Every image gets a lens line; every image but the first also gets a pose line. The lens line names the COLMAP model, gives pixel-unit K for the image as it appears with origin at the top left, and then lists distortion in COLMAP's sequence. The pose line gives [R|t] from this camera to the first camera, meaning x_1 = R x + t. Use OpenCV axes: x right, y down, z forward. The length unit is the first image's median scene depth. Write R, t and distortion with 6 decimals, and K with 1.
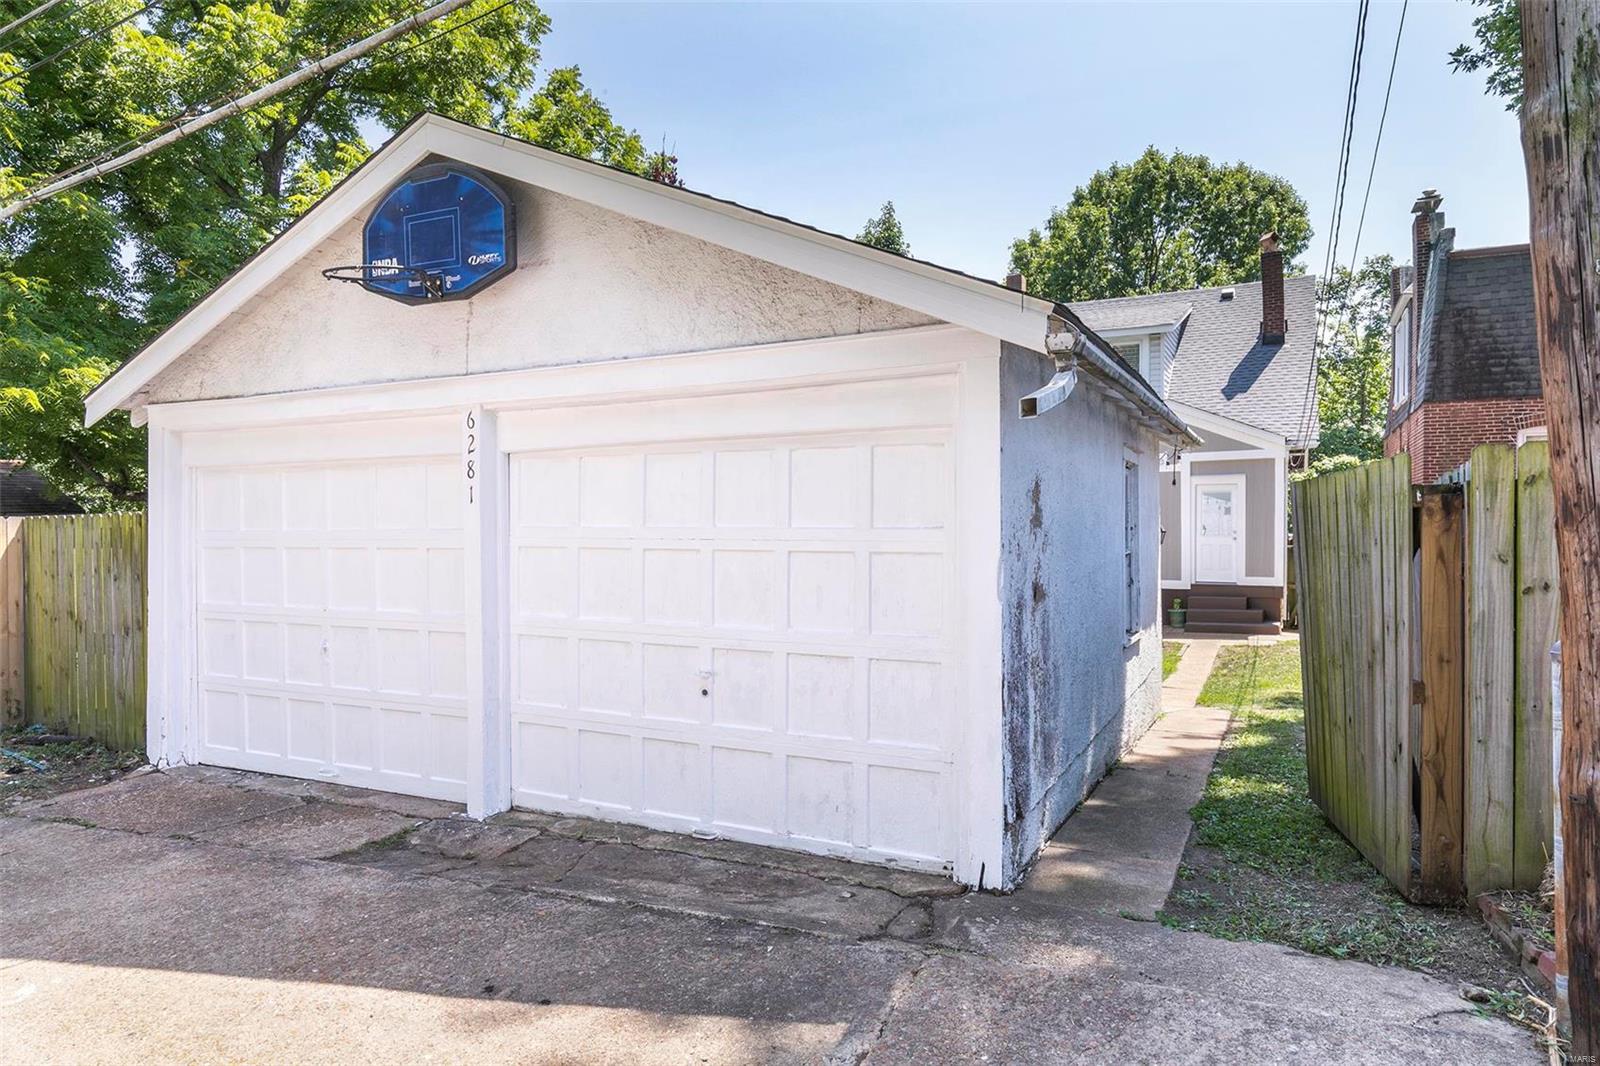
lens RADIAL K [[999.7, 0, 798.9], [0, 999.7, 533.1], [0, 0, 1]] dist [0.000055, 0.000006]
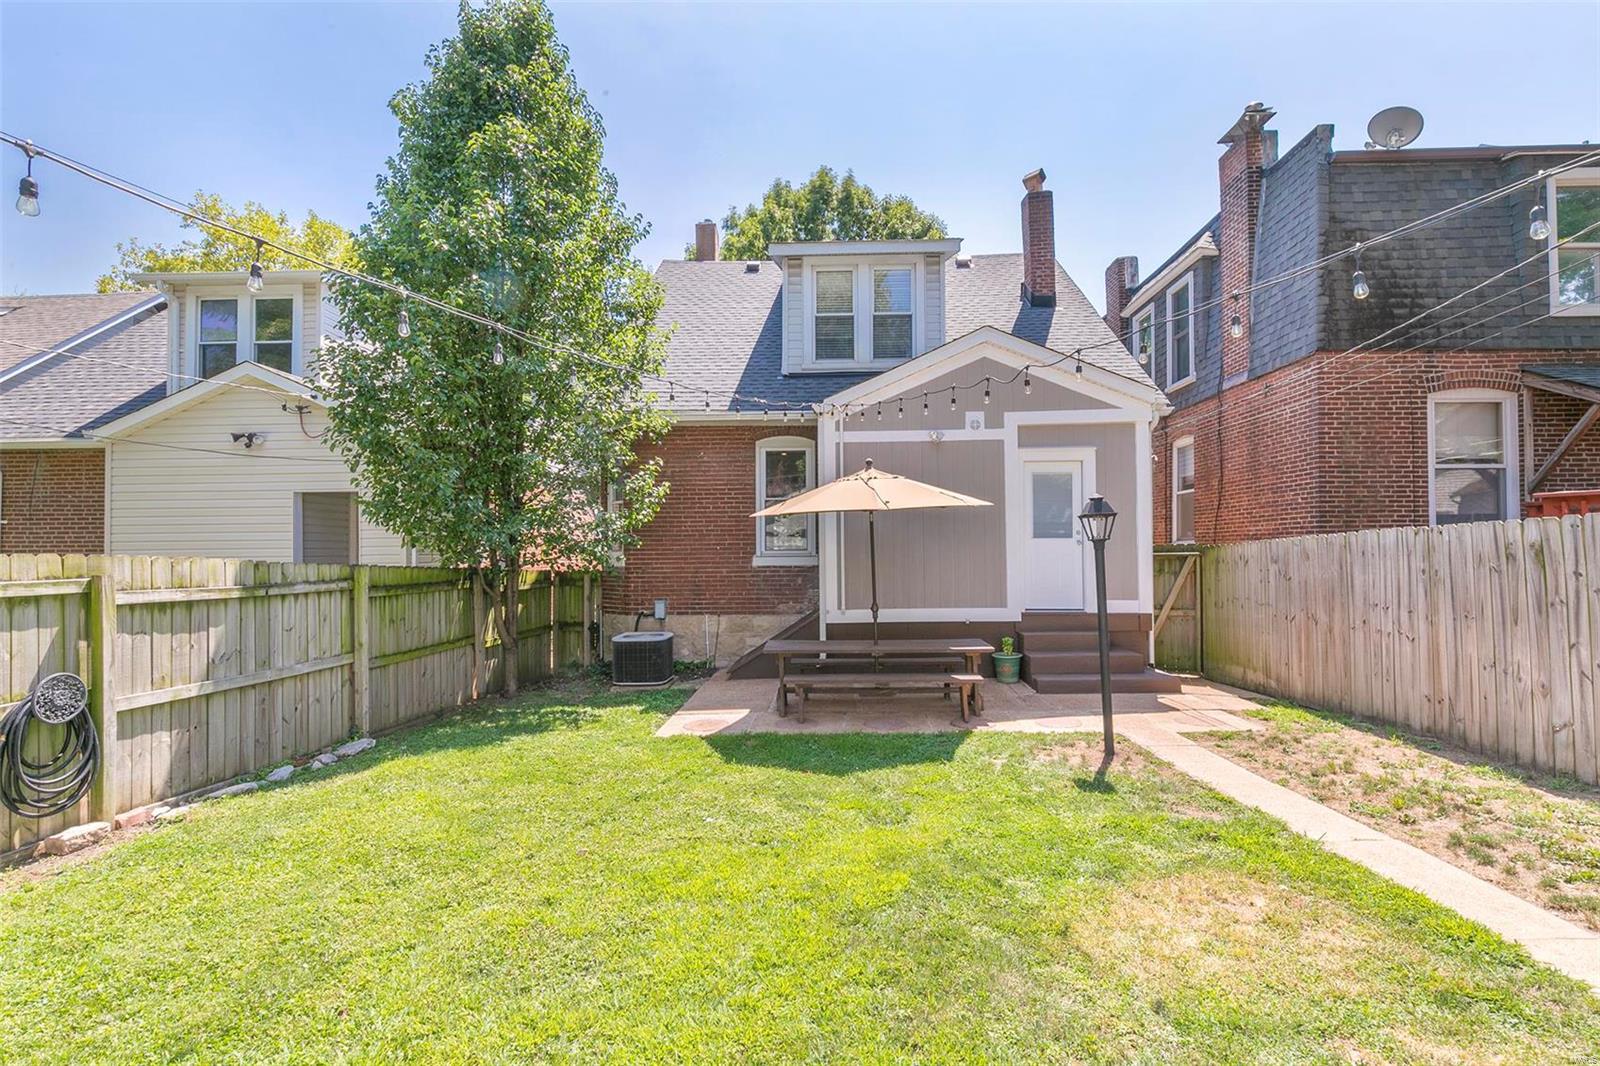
lens RADIAL K [[727.3, 0, 804.1], [0, 727.3, 541.9], [0, 0, 1]] dist [0.011441, -0.001287]
pose [[0.915061, 0.003579, 0.403300, 0.076889], [0.004667, 0.999800, -0.019461, 0.014359], [-0.403289, 0.019690, 0.914861, 0.670852]]
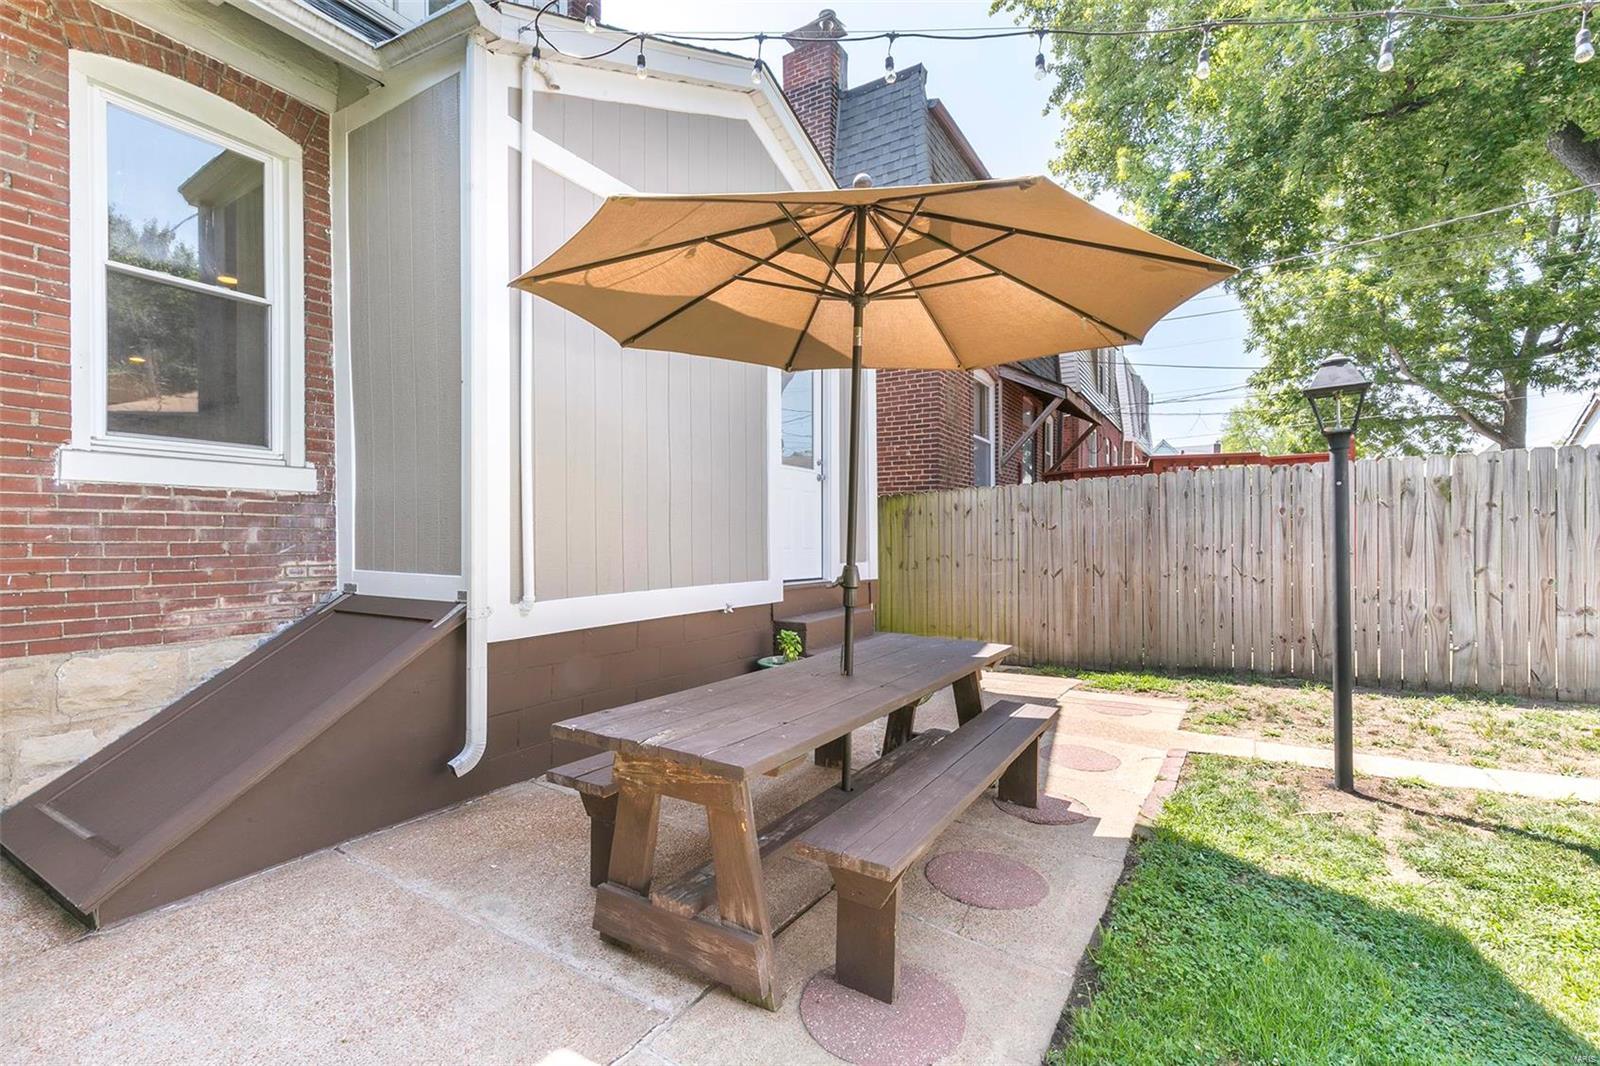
lens RADIAL K [[727.3, 0, 799.3], [0, 727.3, 532.9], [0, 0, 1]] dist [0.011441, -0.001287]
pose [[0.091820, 0.013935, 0.995678, 0.122877], [0.001010, 0.999900, -0.014087, 0.036684], [-0.995775, 0.002299, 0.091797, 1.042233]]
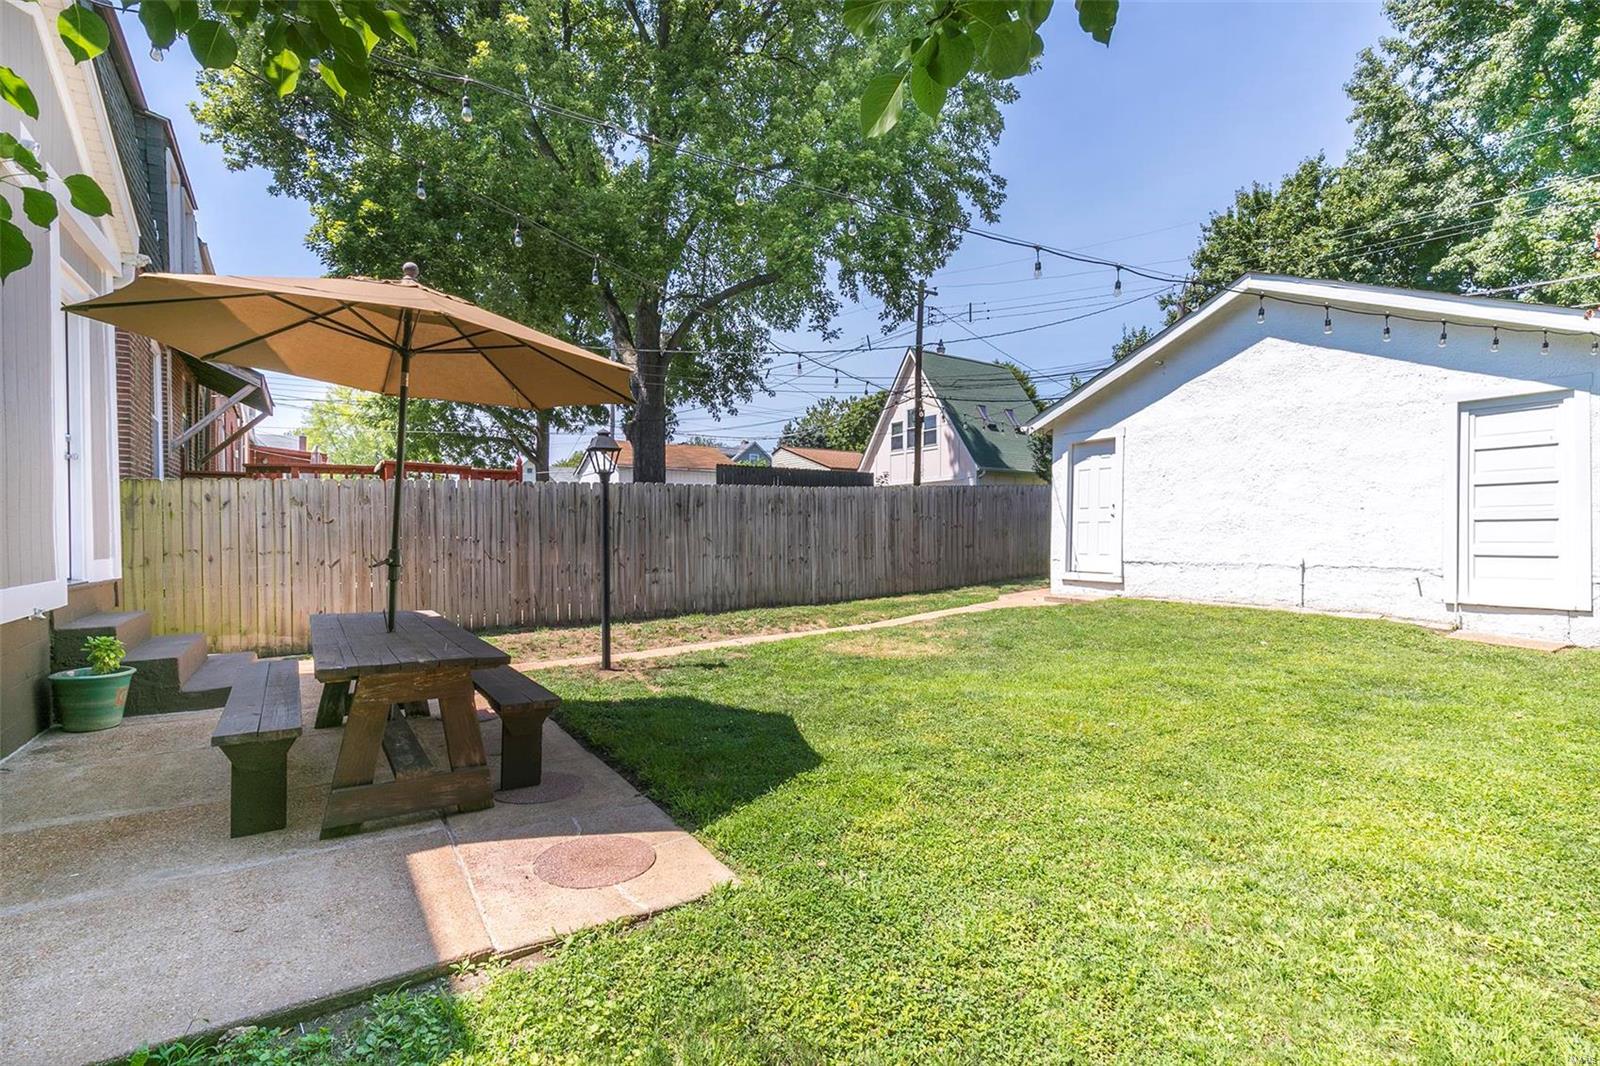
lens RADIAL K [[727.3, 0, 817.1], [0, 727.3, 537.2], [0, 0, 1]] dist [0.011441, -0.001287]
pose [[-0.876589, 0.004834, 0.481215, 0.072732], [0.007183, 0.999970, 0.003039, 0.038136], [-0.481186, 0.006120, -0.876597, 1.173767]]
